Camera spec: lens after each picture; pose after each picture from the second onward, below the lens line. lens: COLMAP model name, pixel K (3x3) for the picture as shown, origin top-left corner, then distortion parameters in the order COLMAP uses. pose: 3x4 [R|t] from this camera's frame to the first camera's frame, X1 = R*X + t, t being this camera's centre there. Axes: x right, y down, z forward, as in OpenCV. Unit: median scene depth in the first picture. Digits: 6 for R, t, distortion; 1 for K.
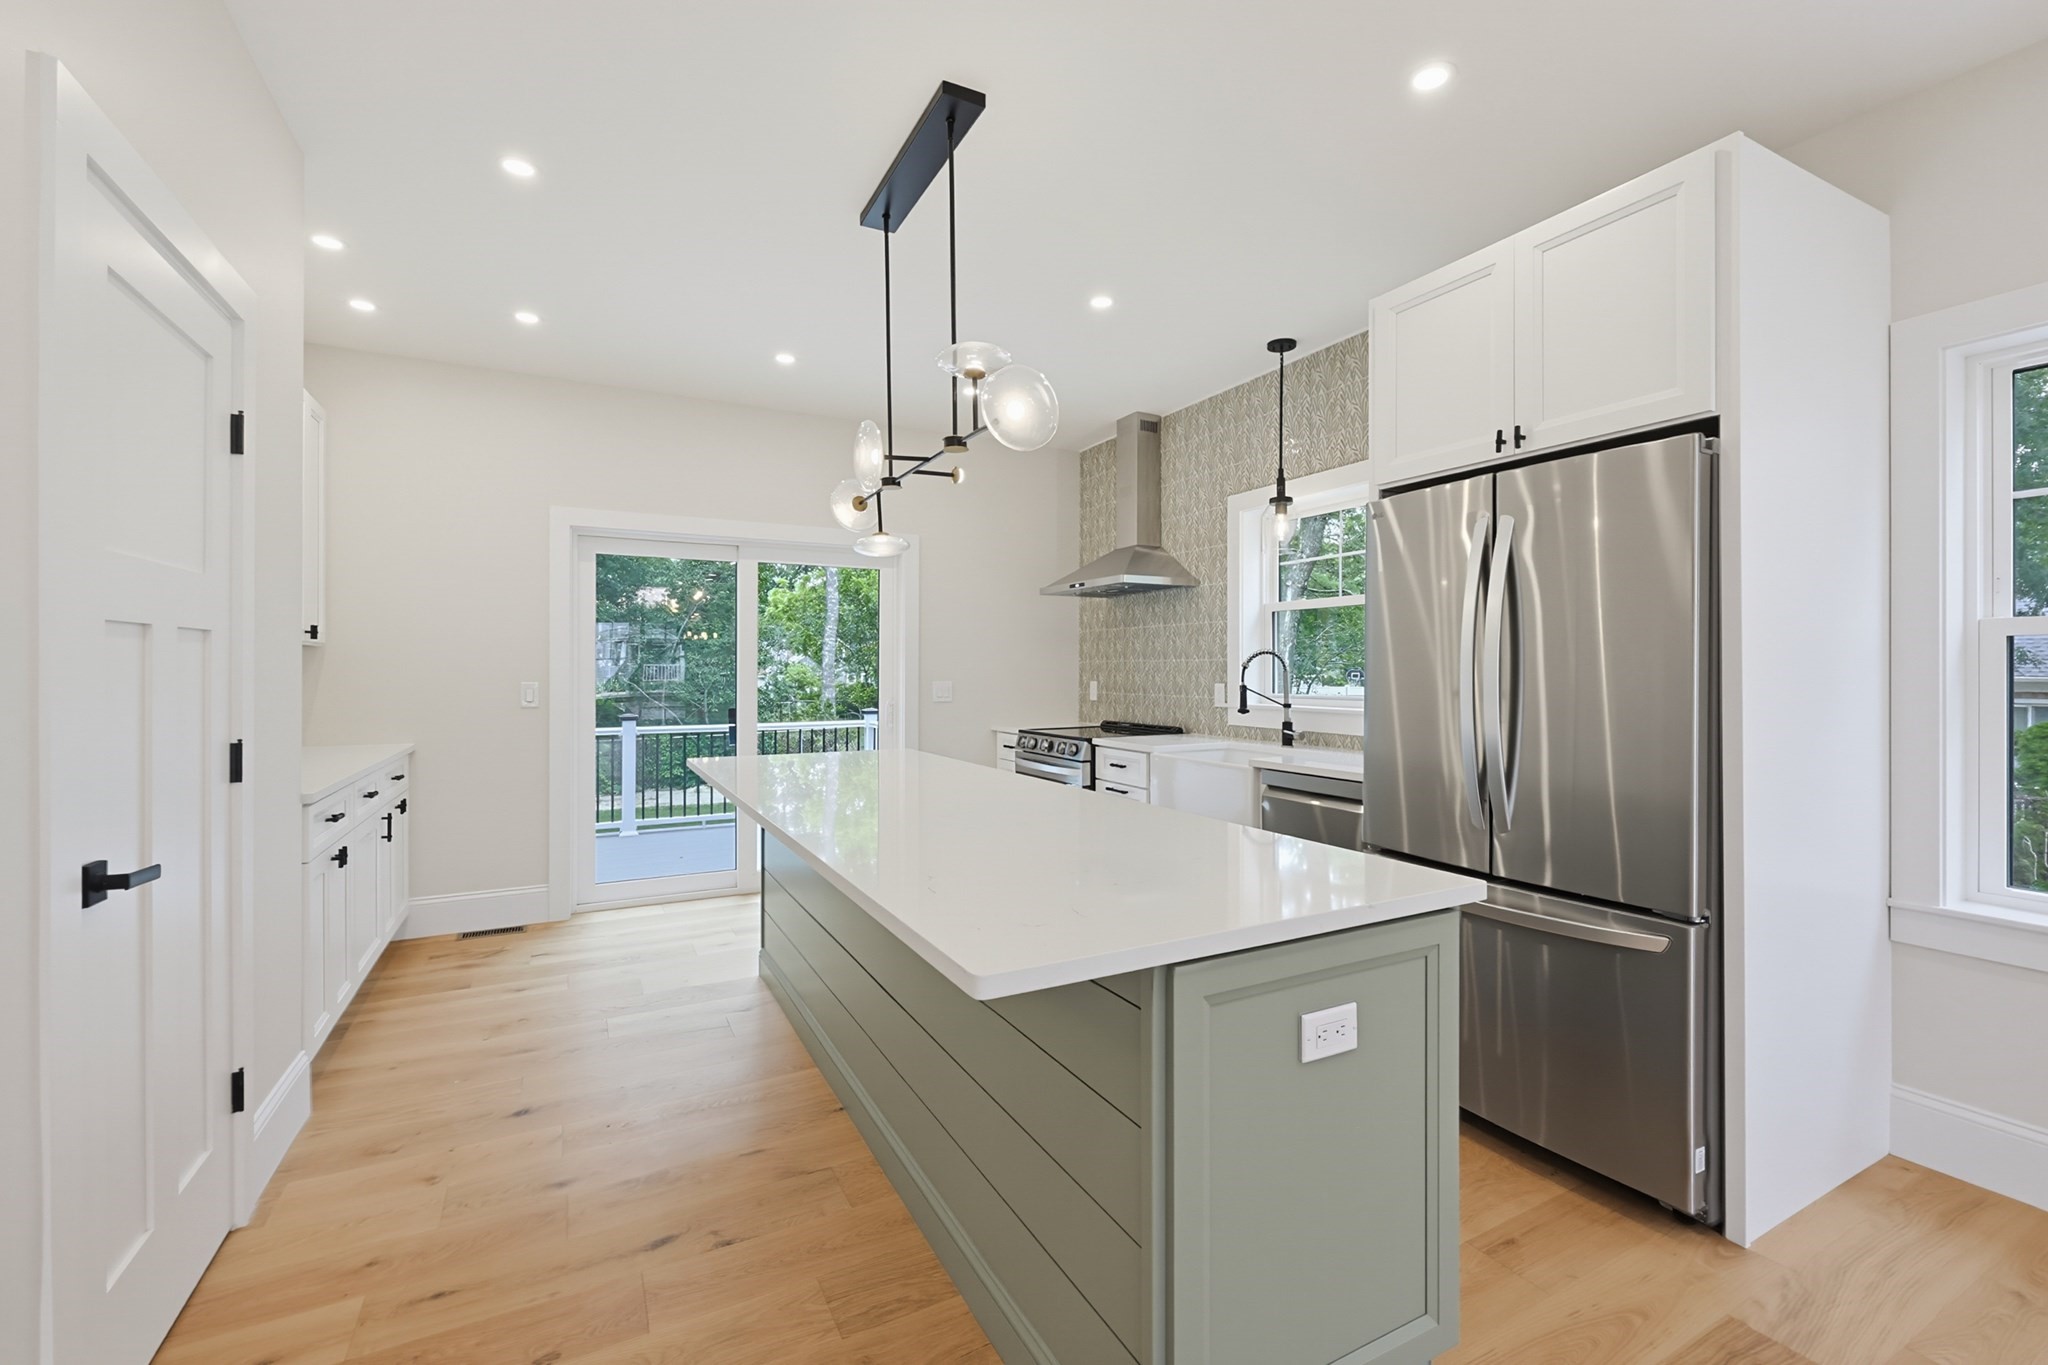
lens RADIAL K [[873.7, 0, 1030.1], [0, 873.7, 664.6], [0, 0, 1]] dist [-0.005571, 0.001662]
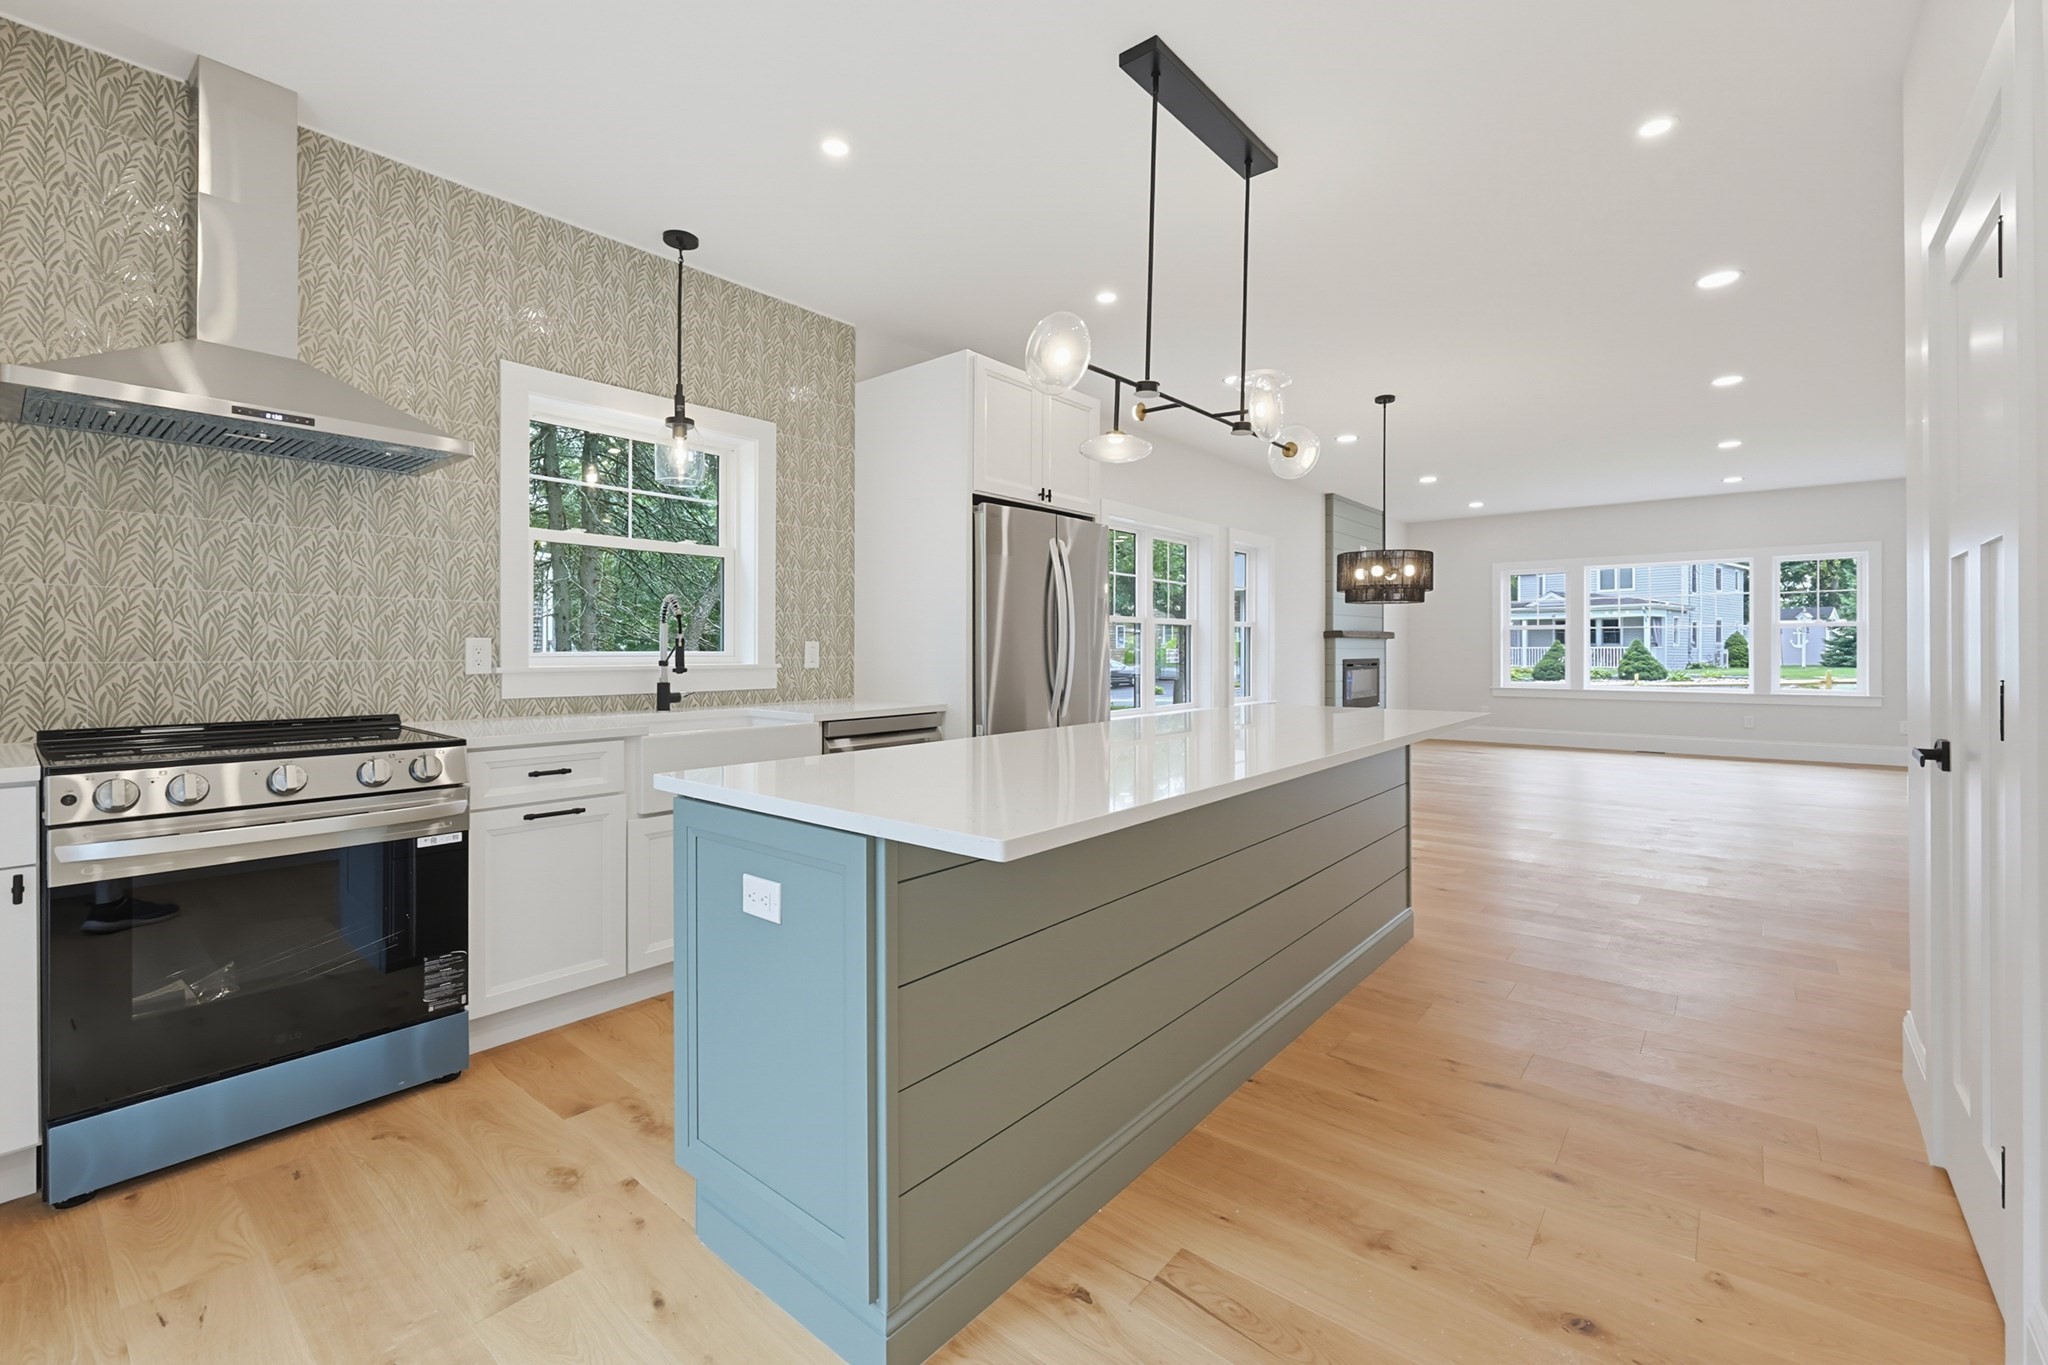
lens RADIAL K [[873.7, 0, 1031.0], [0, 873.7, 648.0], [0, 0, 1]] dist [-0.005571, 0.001662]
pose [[-0.378647, -0.002273, 0.925538, -0.575164], [-0.007566, 0.999971, -0.000640, 0.028096], [-0.925510, -0.007245, -0.378653, 0.913758]]
